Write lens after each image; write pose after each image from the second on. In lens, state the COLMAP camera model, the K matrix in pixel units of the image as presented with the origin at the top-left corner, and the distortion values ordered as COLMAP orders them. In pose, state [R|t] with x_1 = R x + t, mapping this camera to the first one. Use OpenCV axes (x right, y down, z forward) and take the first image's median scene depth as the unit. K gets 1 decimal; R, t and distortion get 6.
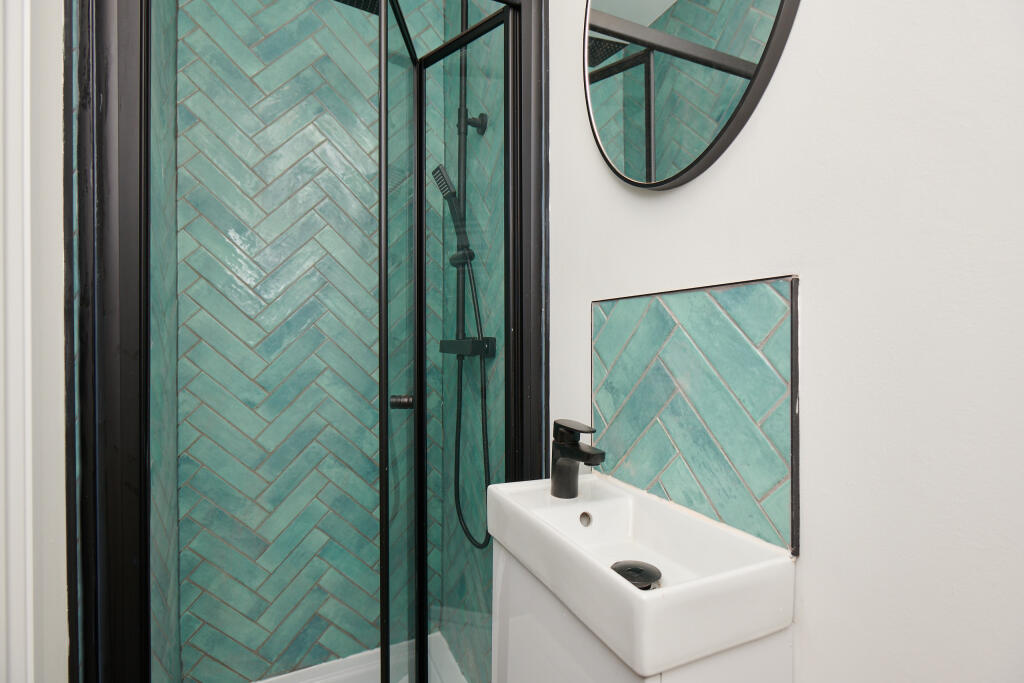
lens RADIAL K [[482.9, 0, 513.6], [0, 482.9, 345.6], [0, 0, 1]] dist [-0.017772, 0.001284]
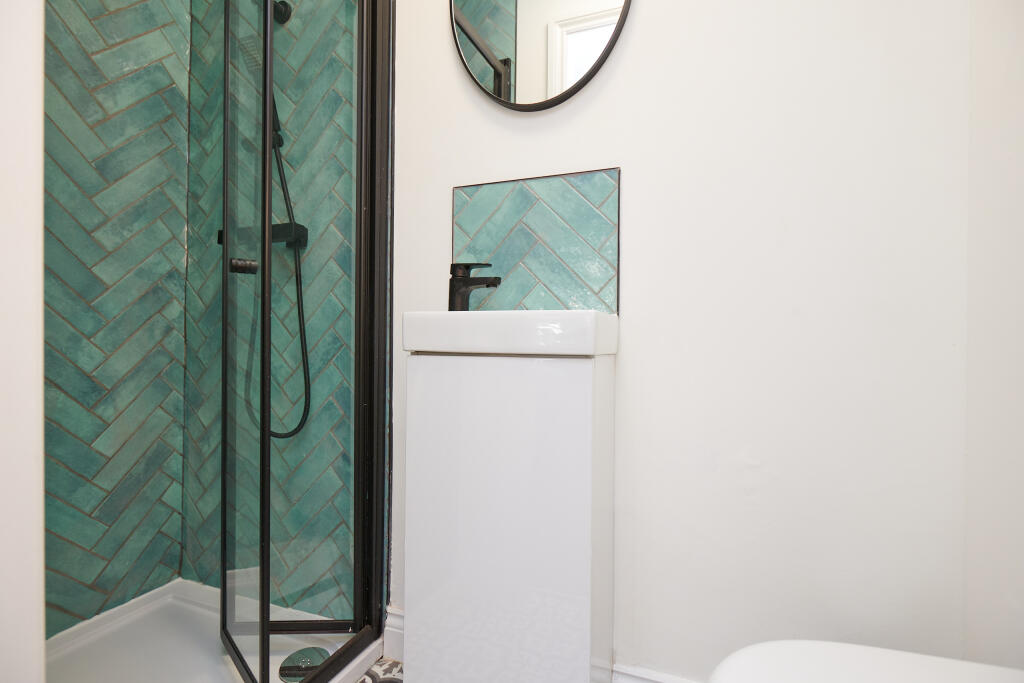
lens RADIAL K [[482.9, 0, 515.7], [0, 482.9, 341.6], [0, 0, 1]] dist [-0.017772, 0.001284]
pose [[0.735582, 0.007993, 0.677389, -0.656315], [-0.013041, 0.999912, 0.002362, 0.354527], [-0.677311, -0.010571, 0.735621, -0.082963]]
